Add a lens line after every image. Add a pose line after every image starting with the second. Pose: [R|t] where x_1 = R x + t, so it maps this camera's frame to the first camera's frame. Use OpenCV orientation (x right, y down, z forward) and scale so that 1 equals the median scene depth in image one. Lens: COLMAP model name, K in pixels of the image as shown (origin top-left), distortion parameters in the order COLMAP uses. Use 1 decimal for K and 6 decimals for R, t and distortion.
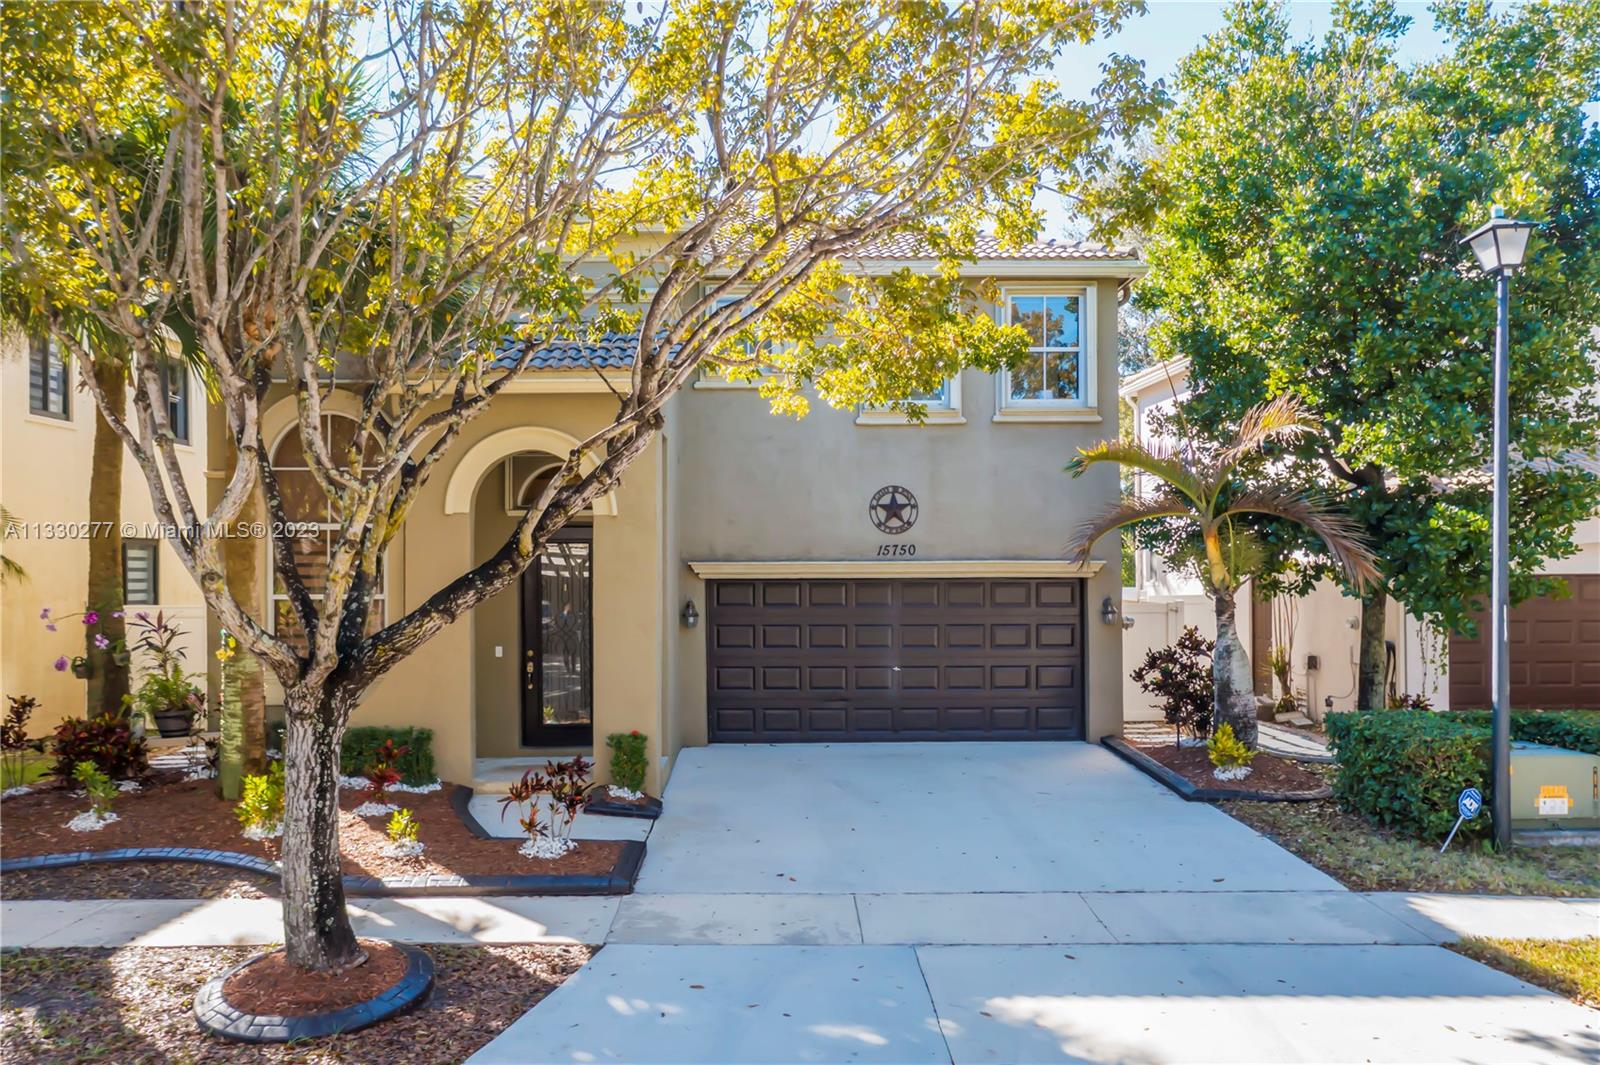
lens RADIAL K [[1314.4, 0, 804.4], [0, 1314.4, 618.5], [0, 0, 1]] dist [-0.005930, 0.047329]
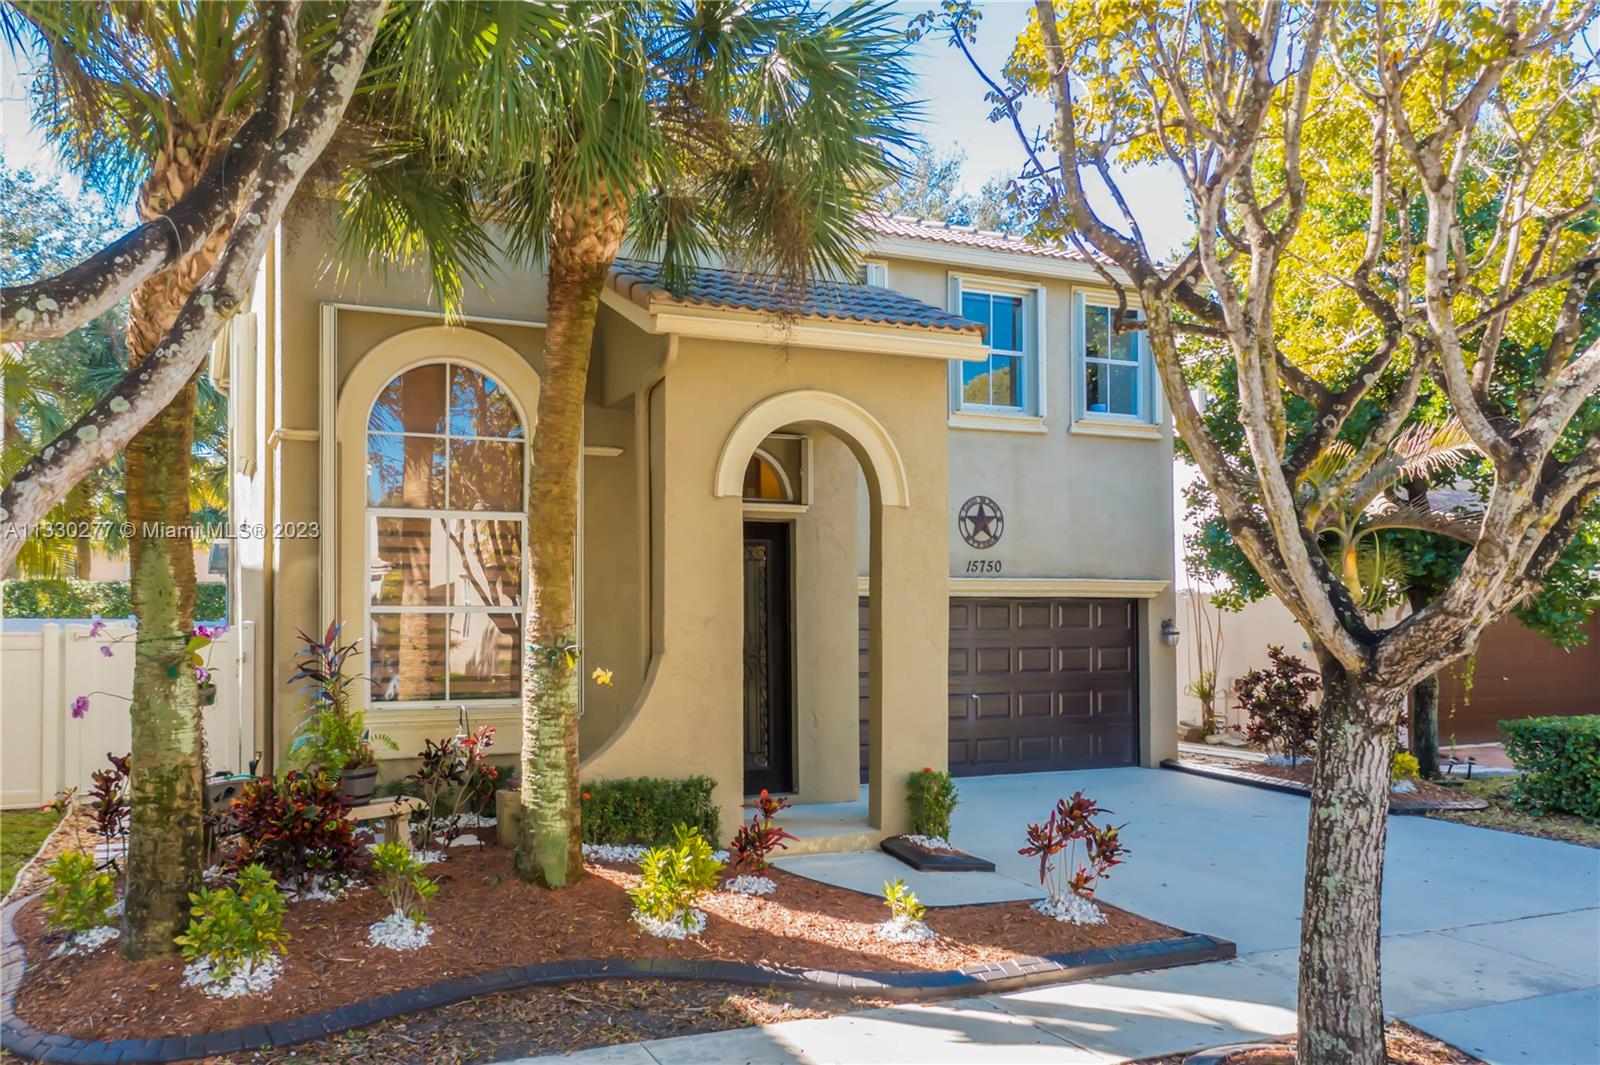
lens RADIAL K [[1314.4, 0, 804.4], [0, 1314.4, 618.5], [0, 0, 1]] dist [-0.005930, 0.047329]
pose [[0.913741, 0.000859, 0.406297, -0.682789], [0.015048, 0.999240, -0.035954, 0.025605], [-0.406019, 0.038967, 0.913034, 0.349400]]
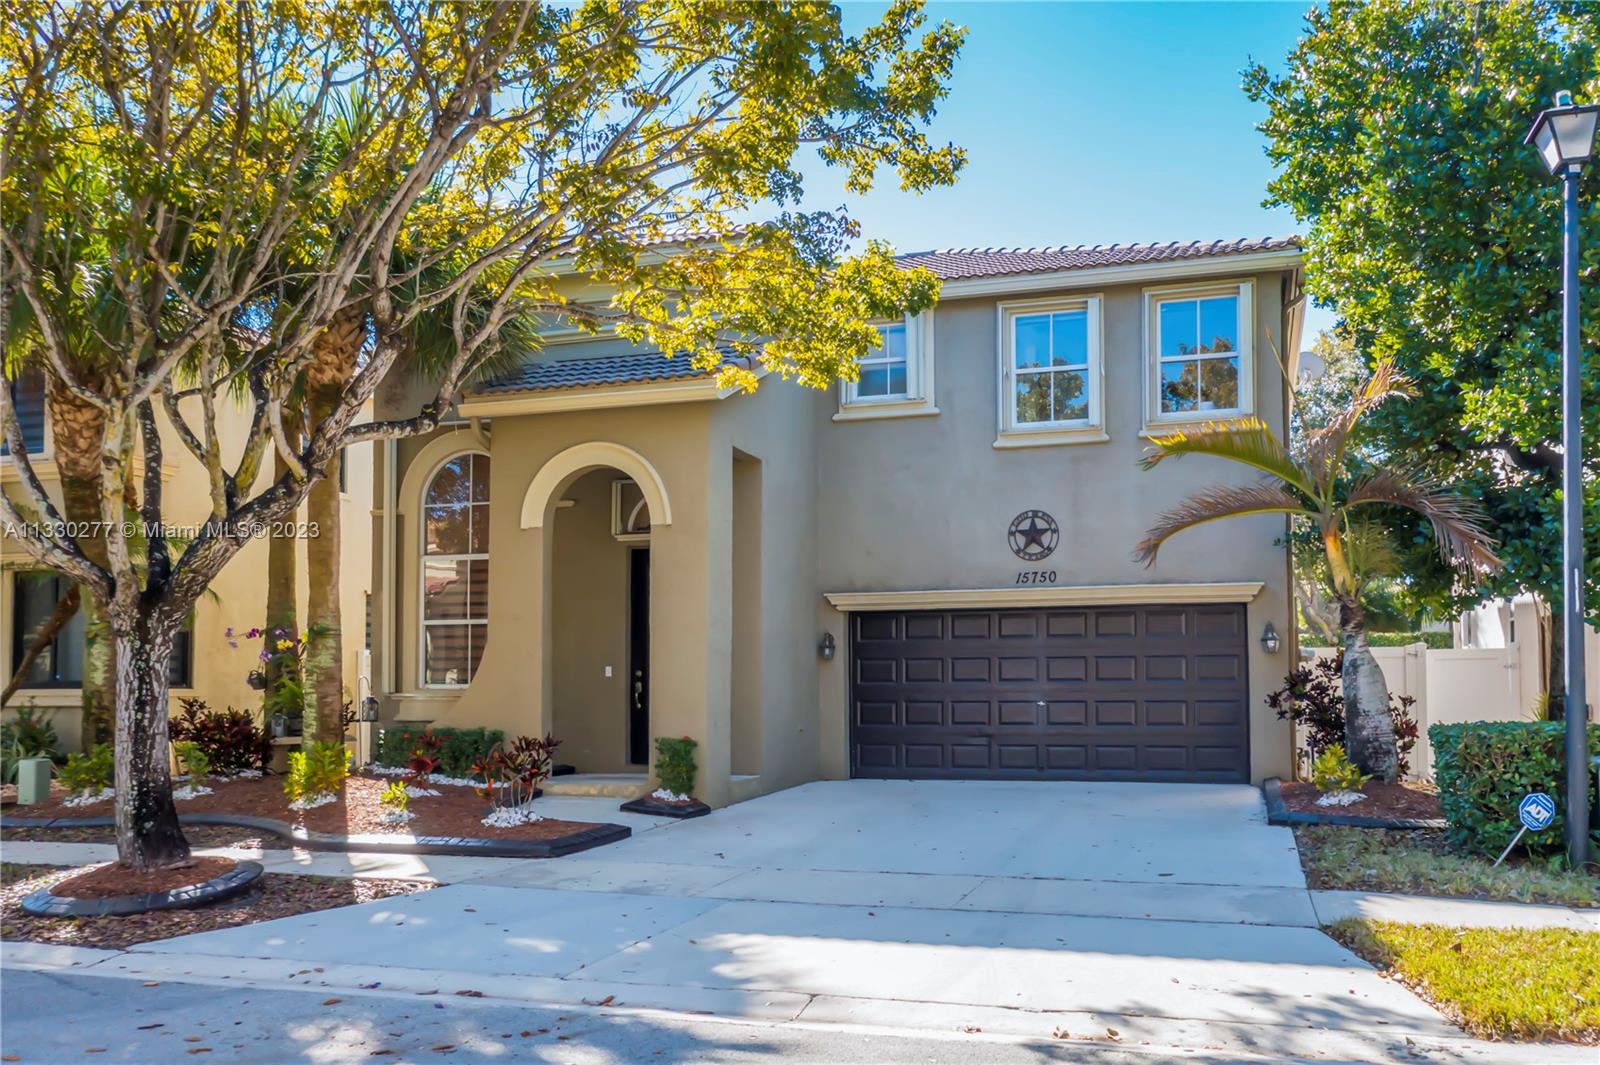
lens RADIAL K [[1316.4, 0, 862.6], [0, 1316.4, 697.8], [0, 0, 1]] dist [-0.005776, 0.062066]
pose [[0.954273, 0.000855, -0.298934, 0.384041], [-0.011529, 0.999357, -0.033944, 0.112441], [0.298713, 0.035838, 0.953670, 0.093181]]
